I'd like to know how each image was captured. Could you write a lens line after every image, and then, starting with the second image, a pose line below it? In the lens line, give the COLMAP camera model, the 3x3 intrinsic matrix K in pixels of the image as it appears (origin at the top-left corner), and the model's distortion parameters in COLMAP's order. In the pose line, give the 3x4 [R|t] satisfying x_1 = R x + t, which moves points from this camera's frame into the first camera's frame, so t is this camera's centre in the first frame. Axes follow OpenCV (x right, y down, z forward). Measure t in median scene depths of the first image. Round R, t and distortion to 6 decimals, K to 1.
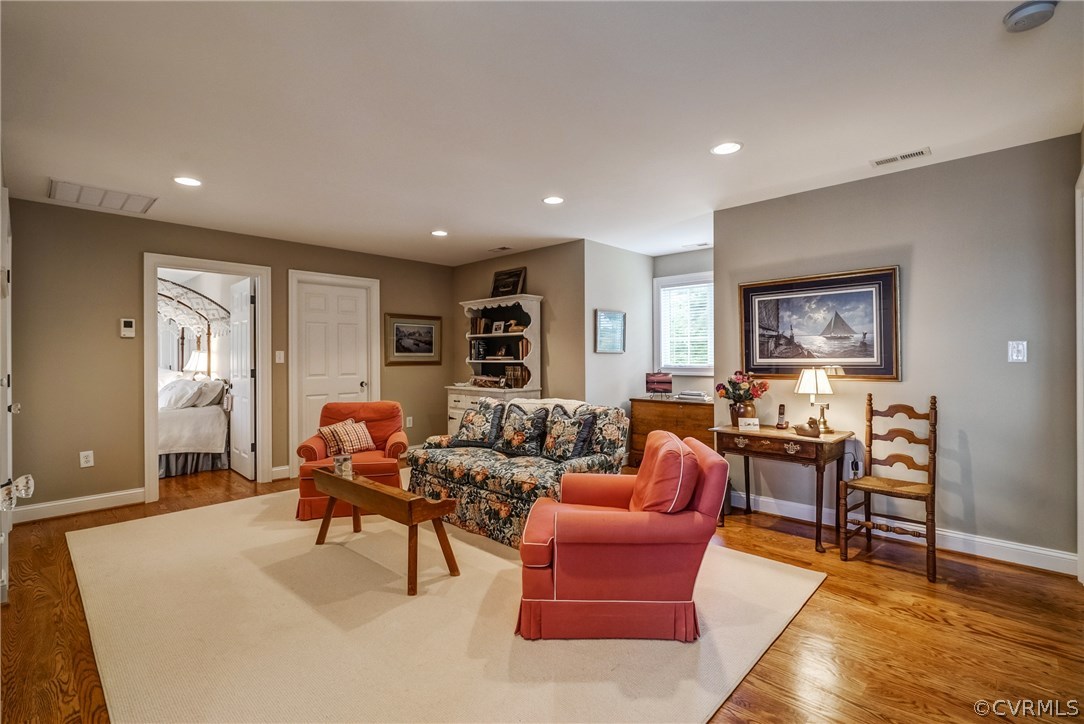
lens RADIAL K [[492.6, 0, 540.7], [0, 492.6, 357.2], [0, 0, 1]] dist [-0.002984, 0.000293]
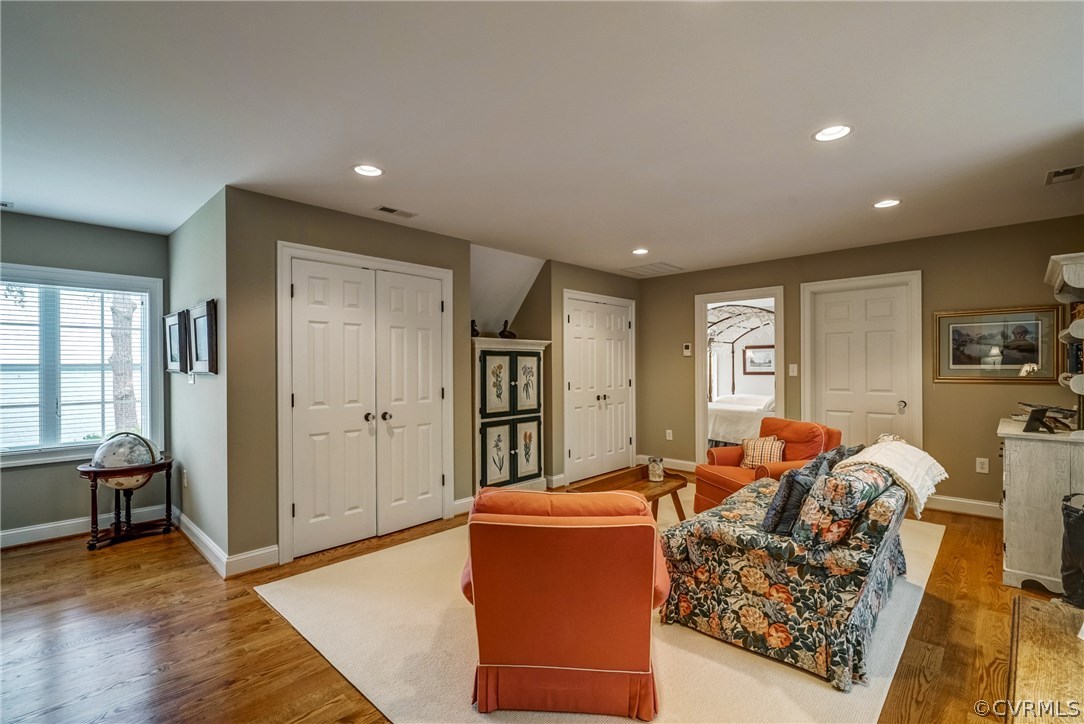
lens RADIAL K [[492.6, 0, 540.7], [0, 492.6, 357.2], [0, 0, 1]] dist [-0.002984, 0.000293]
pose [[-0.000699, -0.014987, -0.999887, 0.498097], [0.002927, 0.999883, -0.014989, -0.013431], [0.999995, -0.002937, -0.000655, 0.466158]]
